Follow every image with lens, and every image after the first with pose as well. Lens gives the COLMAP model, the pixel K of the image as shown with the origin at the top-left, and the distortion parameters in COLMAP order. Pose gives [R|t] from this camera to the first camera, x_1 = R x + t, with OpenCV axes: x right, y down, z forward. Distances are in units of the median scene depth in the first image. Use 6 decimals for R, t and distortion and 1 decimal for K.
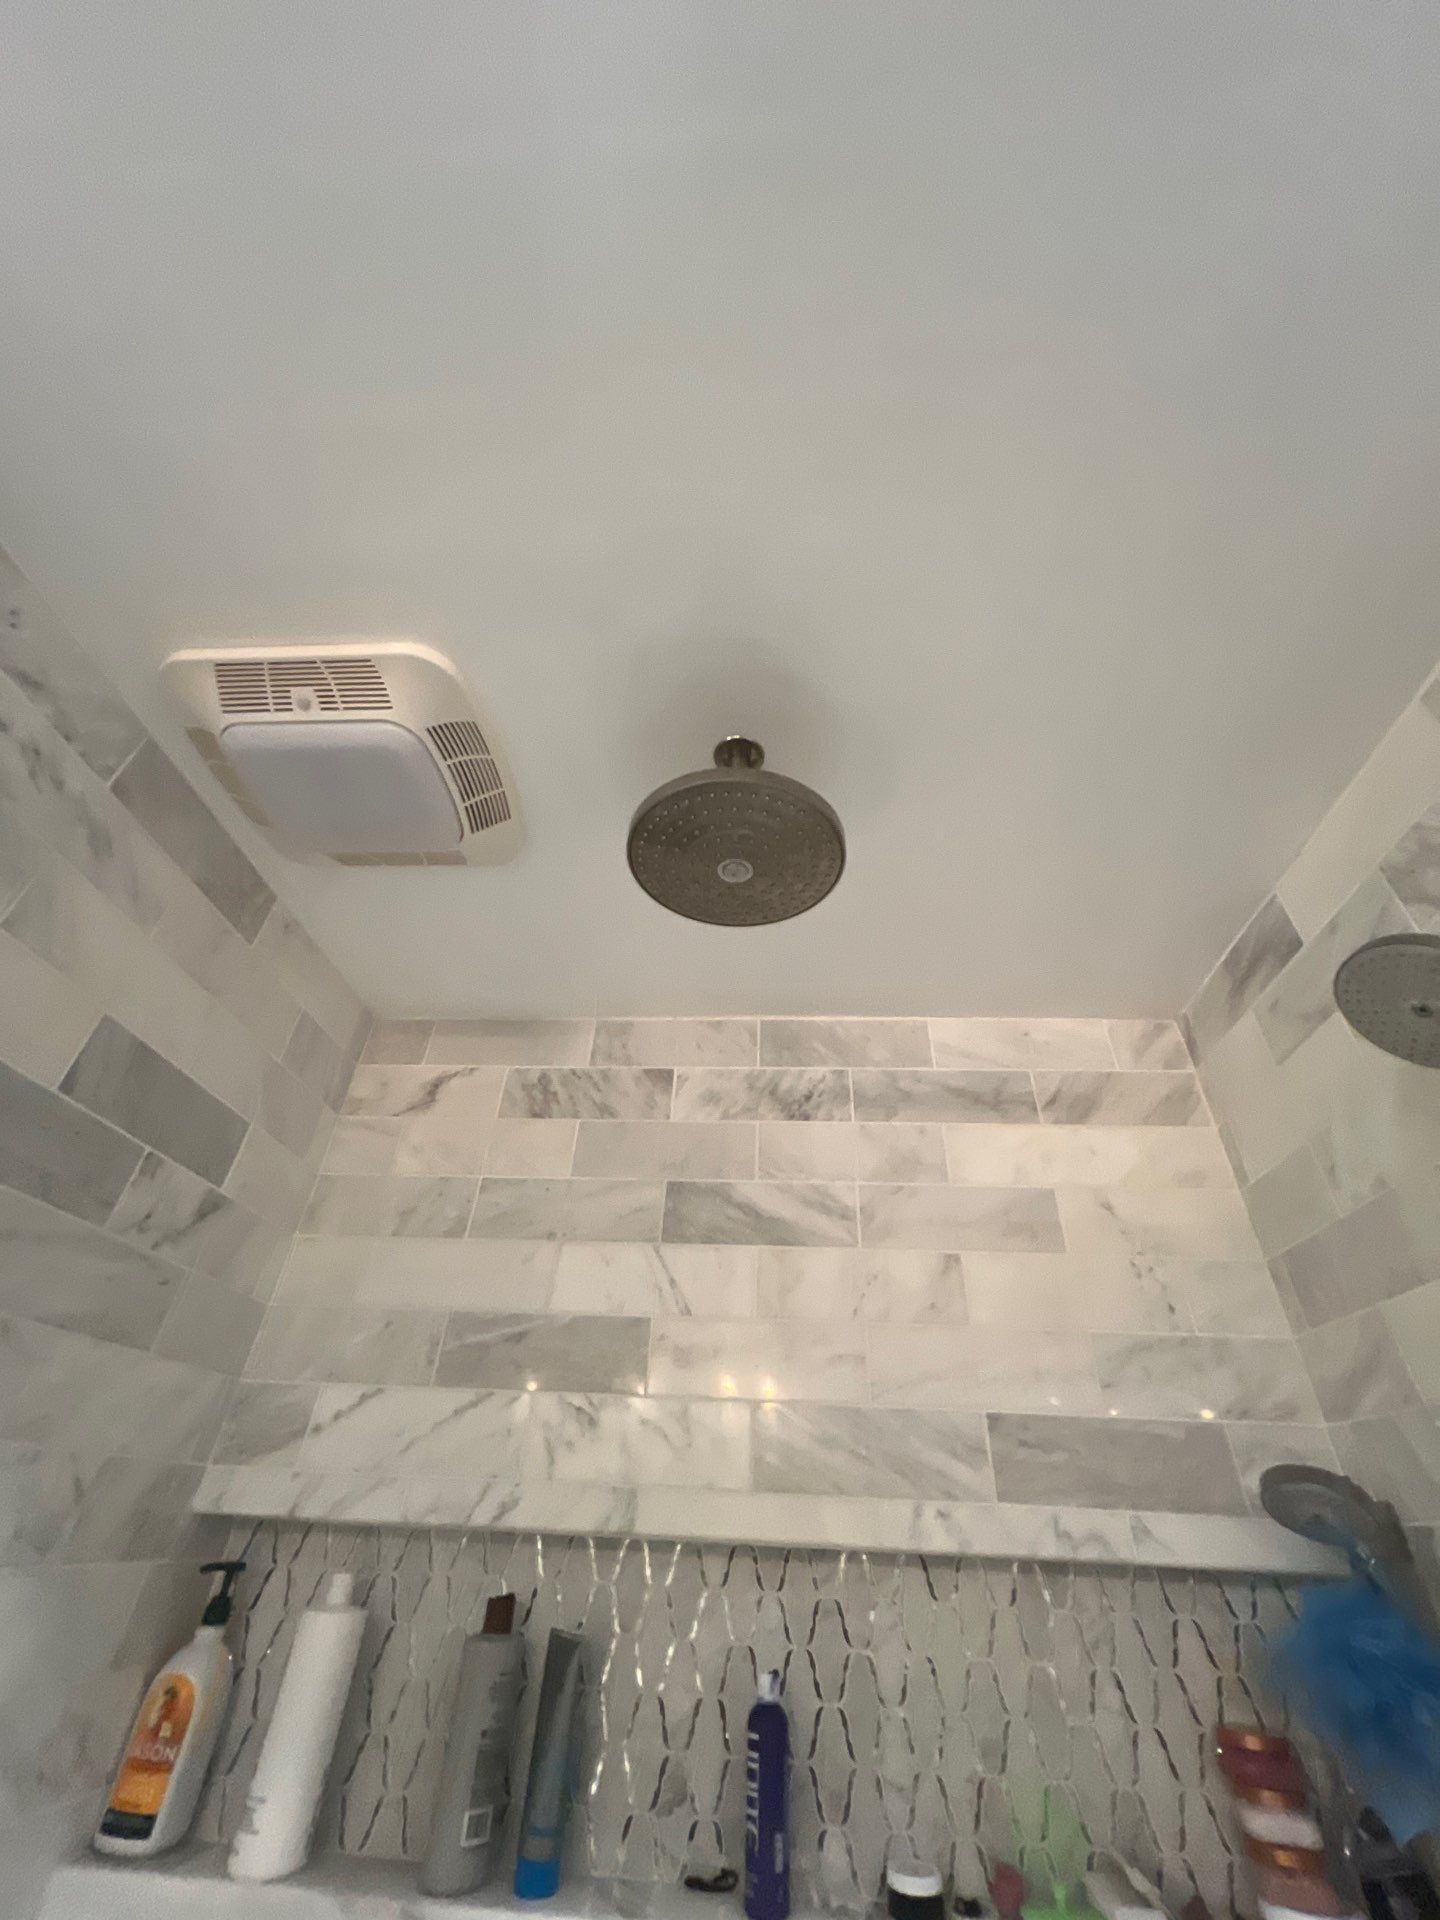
lens RADIAL K [[765.8, 0, 725.6], [0, 765.8, 953.4], [0, 0, 1]] dist [-0.001455, 0.000475]
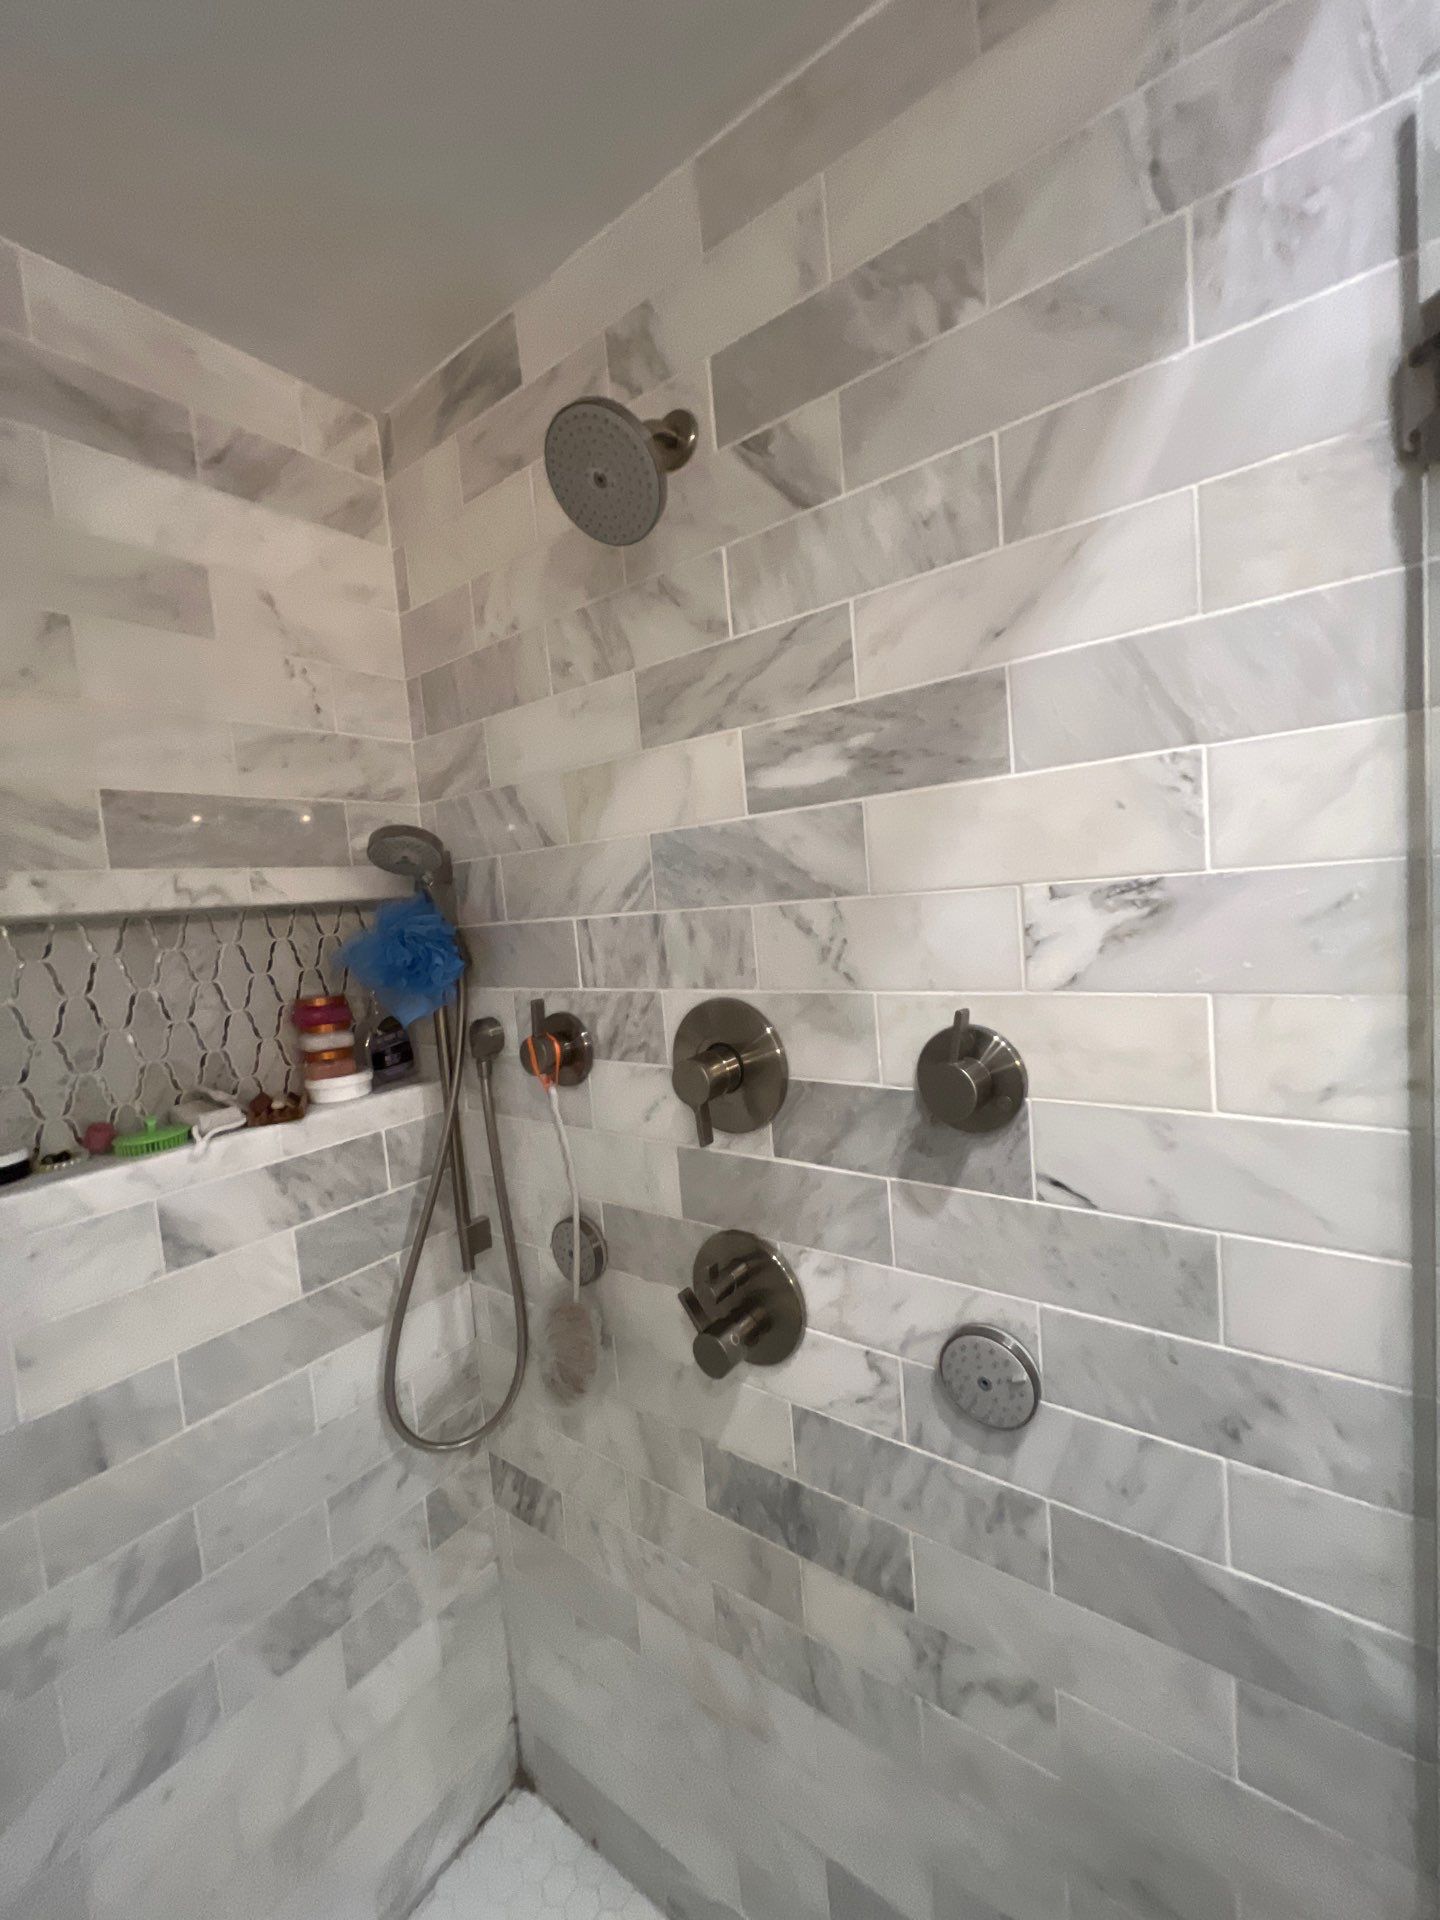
lens RADIAL K [[765.8, 0, 726.9], [0, 765.8, 954.3], [0, 0, 1]] dist [-0.001455, 0.000475]
pose [[0.532826, -0.149392, 0.832934, -0.054217], [-0.425196, 0.803756, 0.416156, 0.060482], [-0.731646, -0.575898, 0.364741, 0.002379]]
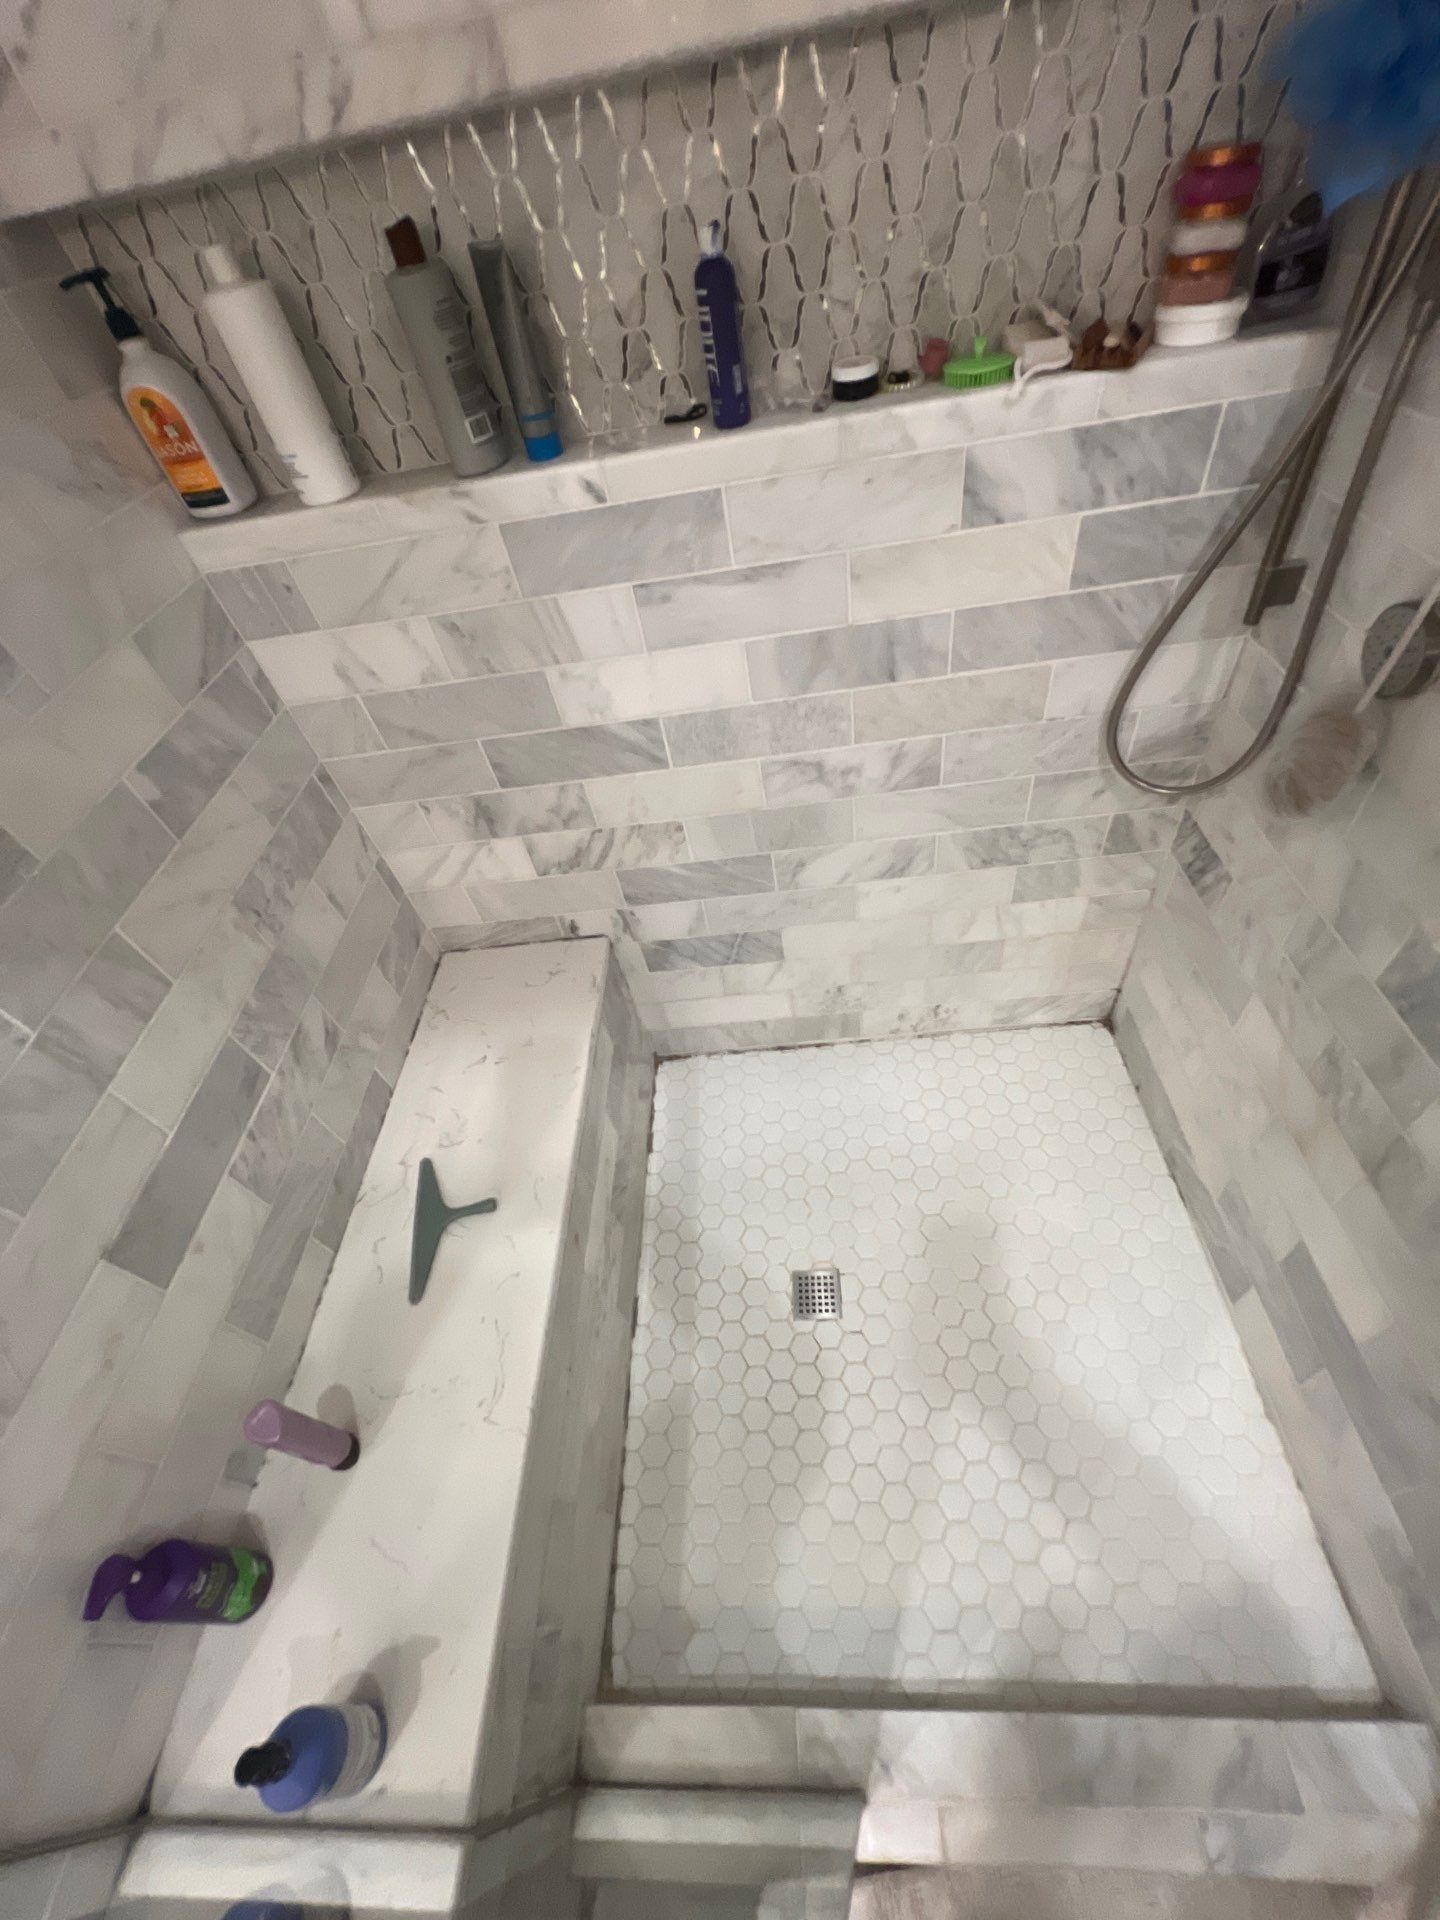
lens RADIAL K [[765.8, 0, 726.0], [0, 765.8, 955.5], [0, 0, 1]] dist [-0.001455, 0.000475]
pose [[0.979229, -0.171547, -0.108081, 0.023653], [0.123612, 0.082565, 0.988890, 0.094568], [-0.160718, -0.981710, 0.102056, 0.034602]]
